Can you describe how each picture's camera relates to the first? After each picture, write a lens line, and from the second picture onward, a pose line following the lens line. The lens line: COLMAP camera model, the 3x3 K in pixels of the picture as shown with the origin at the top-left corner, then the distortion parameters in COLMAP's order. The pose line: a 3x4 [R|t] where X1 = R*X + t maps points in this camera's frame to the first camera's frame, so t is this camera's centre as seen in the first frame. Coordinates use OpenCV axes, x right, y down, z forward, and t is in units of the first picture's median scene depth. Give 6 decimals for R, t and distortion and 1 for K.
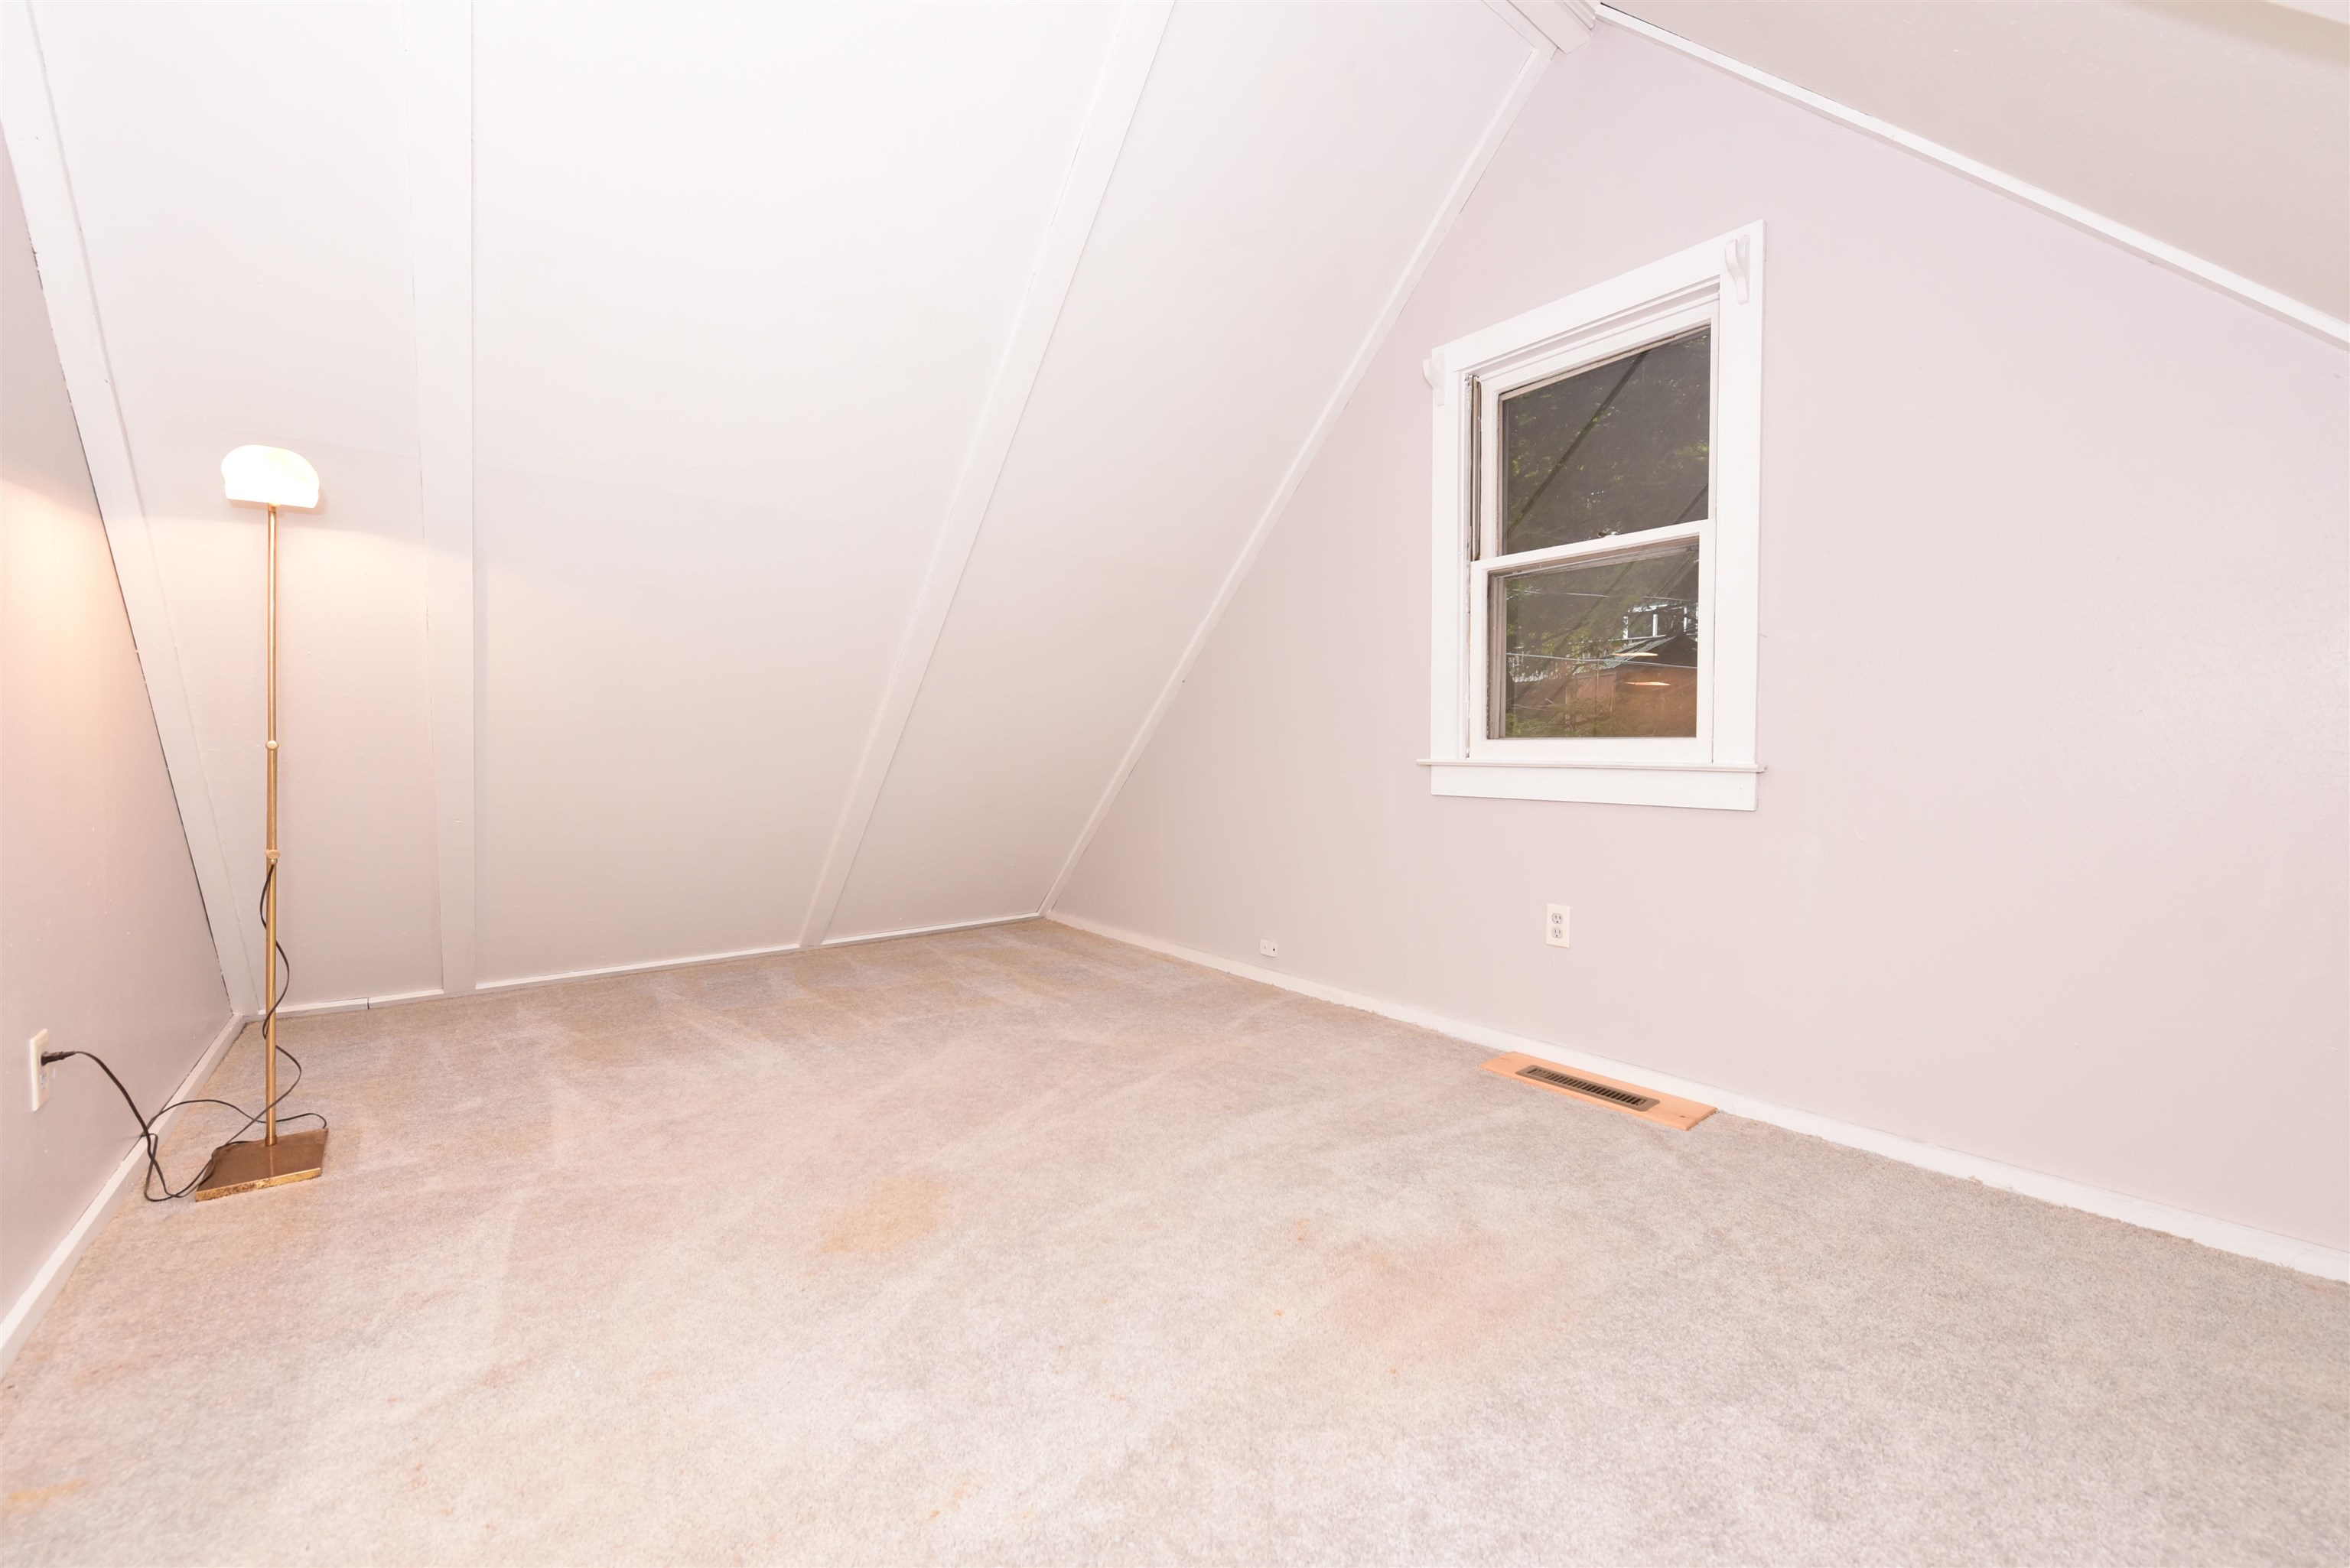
lens RADIAL K [[936.9, 0, 1175.0], [0, 936.9, 784.0], [0, 0, 1]] dist [-0.011228, -0.000223]
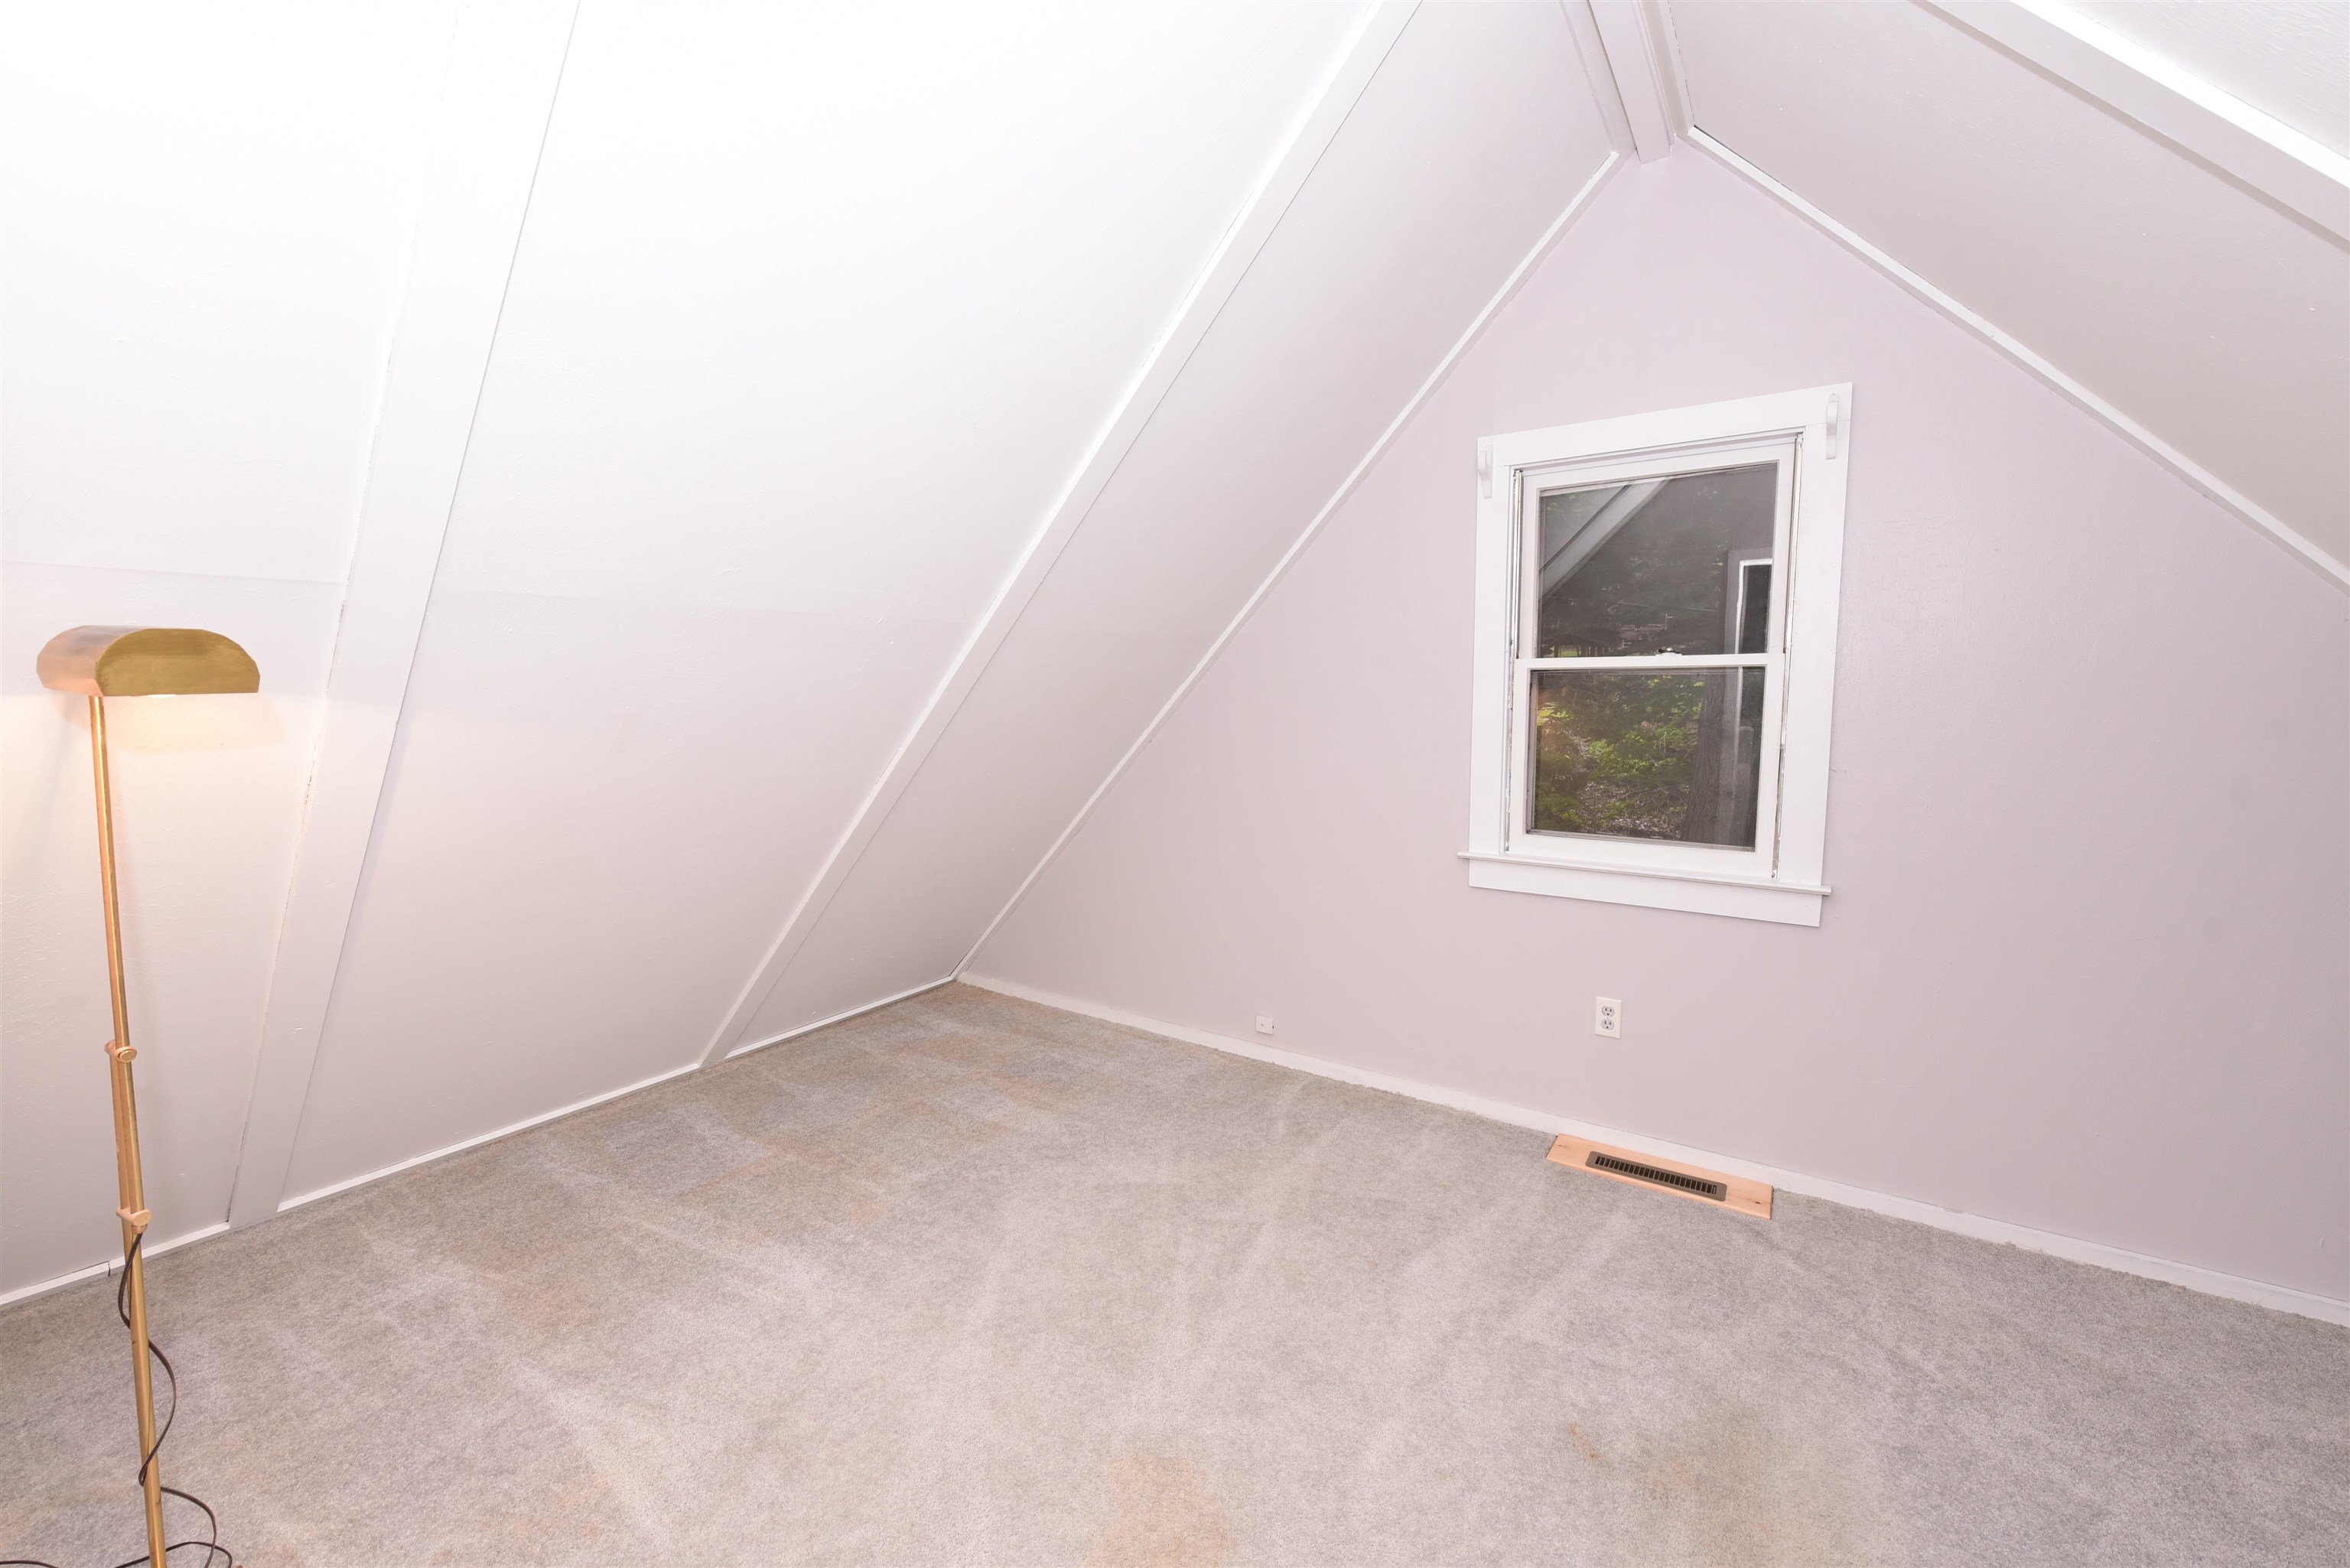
lens RADIAL K [[933.3, 0, 1175.0], [0, 933.3, 784.0], [0, 0, 1]] dist [-0.012198, 0.000204]
pose [[0.954980, -0.037724, 0.294261, -0.355983], [0.018329, 0.997490, 0.068392, -0.191920], [-0.296102, -0.059919, 0.953275, 0.157123]]
